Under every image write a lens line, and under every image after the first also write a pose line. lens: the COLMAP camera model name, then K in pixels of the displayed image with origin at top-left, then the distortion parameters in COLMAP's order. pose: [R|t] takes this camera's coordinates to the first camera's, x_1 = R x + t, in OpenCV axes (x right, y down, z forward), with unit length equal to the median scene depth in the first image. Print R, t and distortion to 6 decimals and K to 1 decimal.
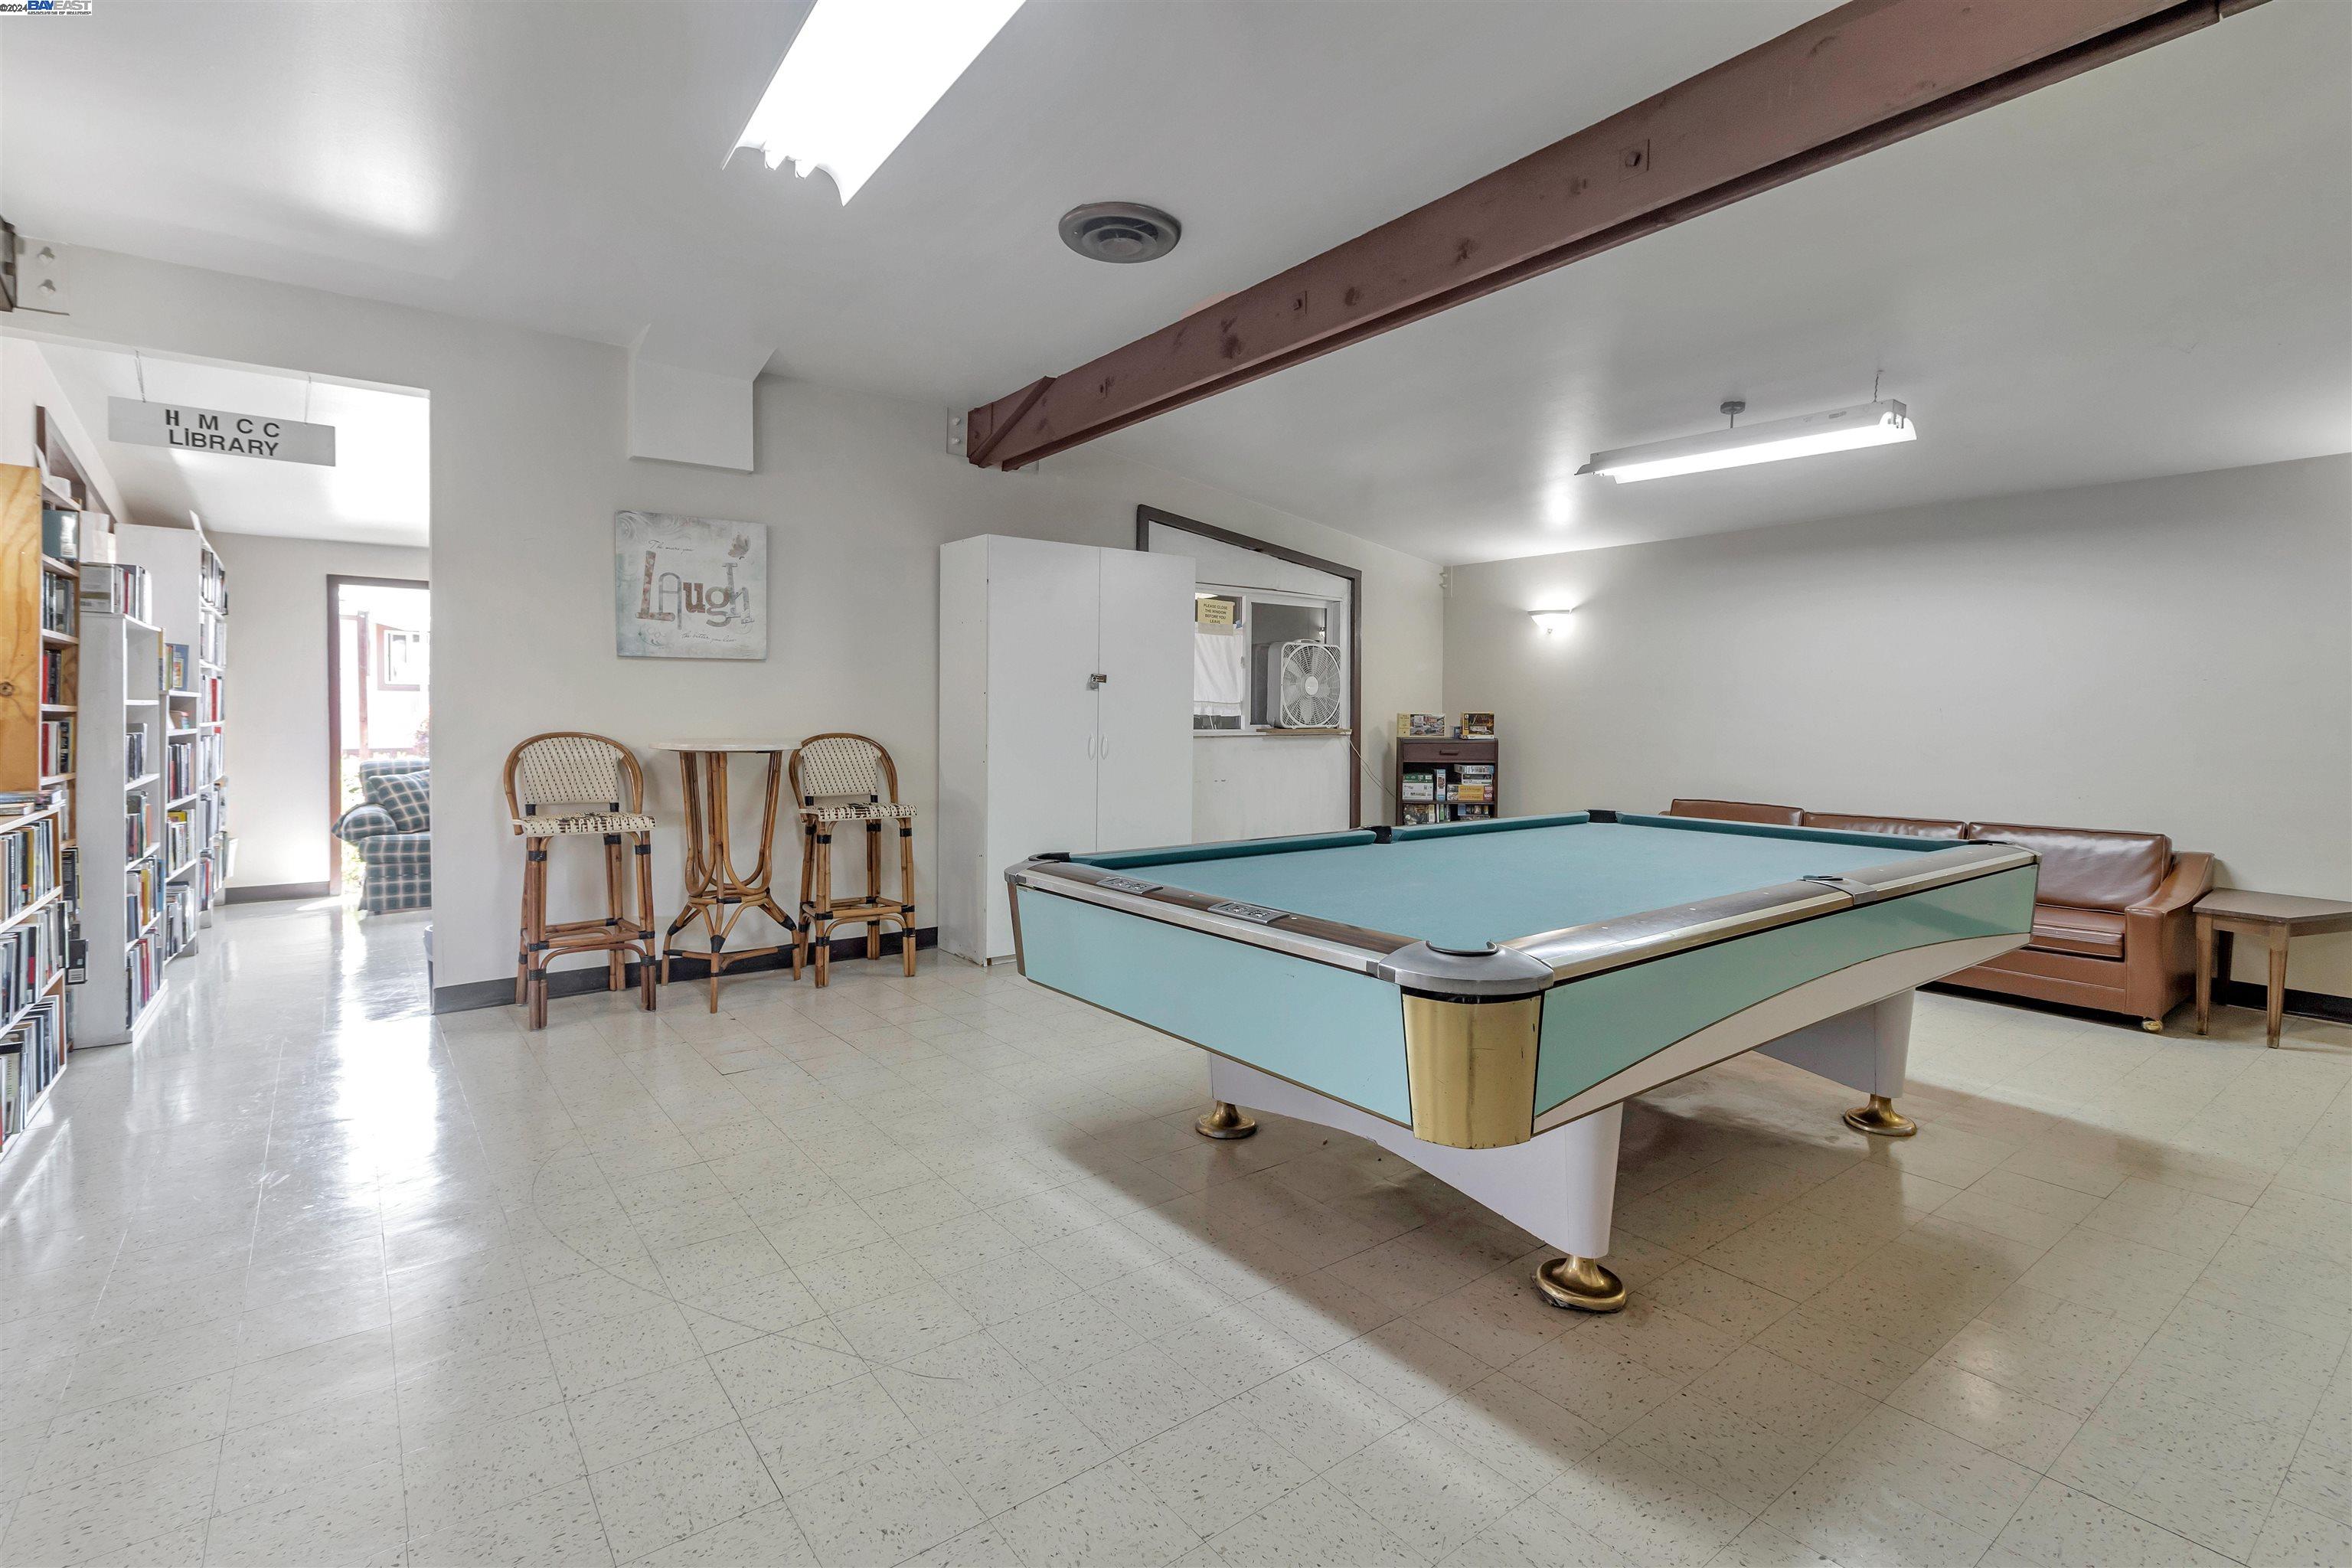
lens RADIAL K [[1094.6, 0, 1173.5], [0, 1094.6, 724.5], [0, 0, 1]] dist [0.008988, 0.000125]
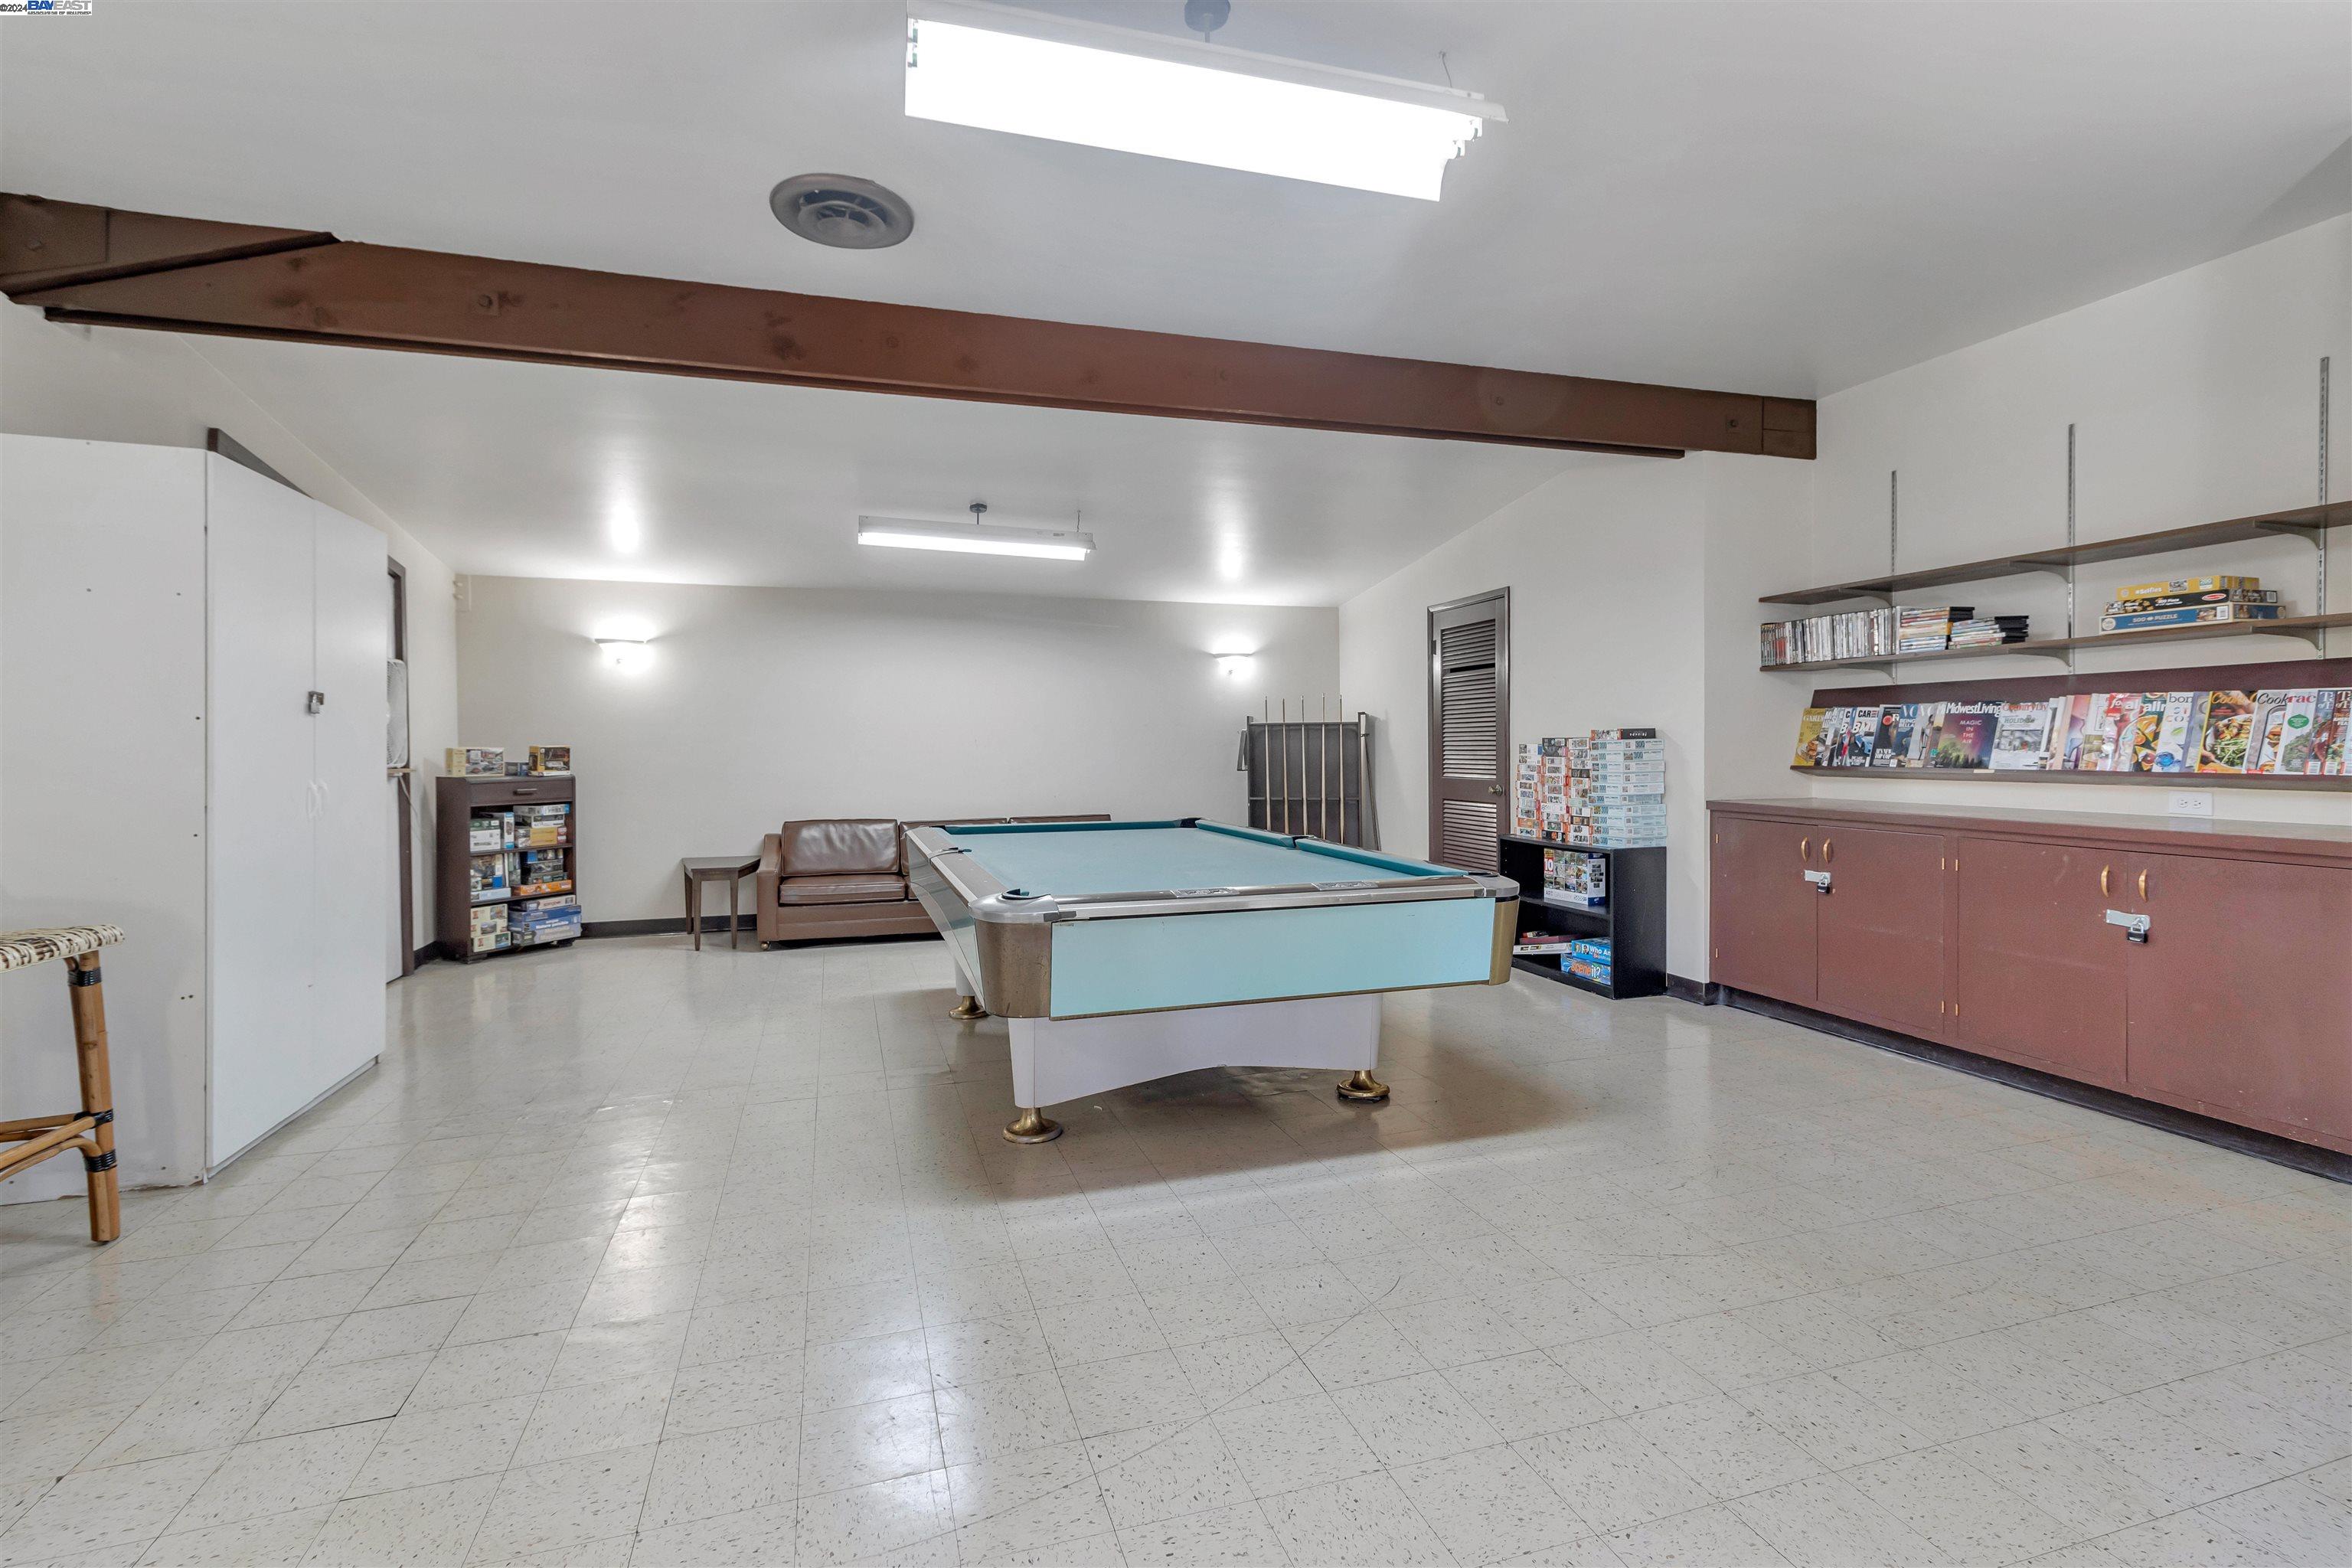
lens RADIAL K [[1079.4, 0, 1179.1], [0, 1079.4, 747.1], [0, 0, 1]] dist [0.008703, 0.000193]
pose [[0.337750, -0.009937, 0.941183, -0.411588], [0.018323, 0.999824, 0.003981, -0.004628], [-0.941057, 0.015900, 0.337873, 0.232891]]
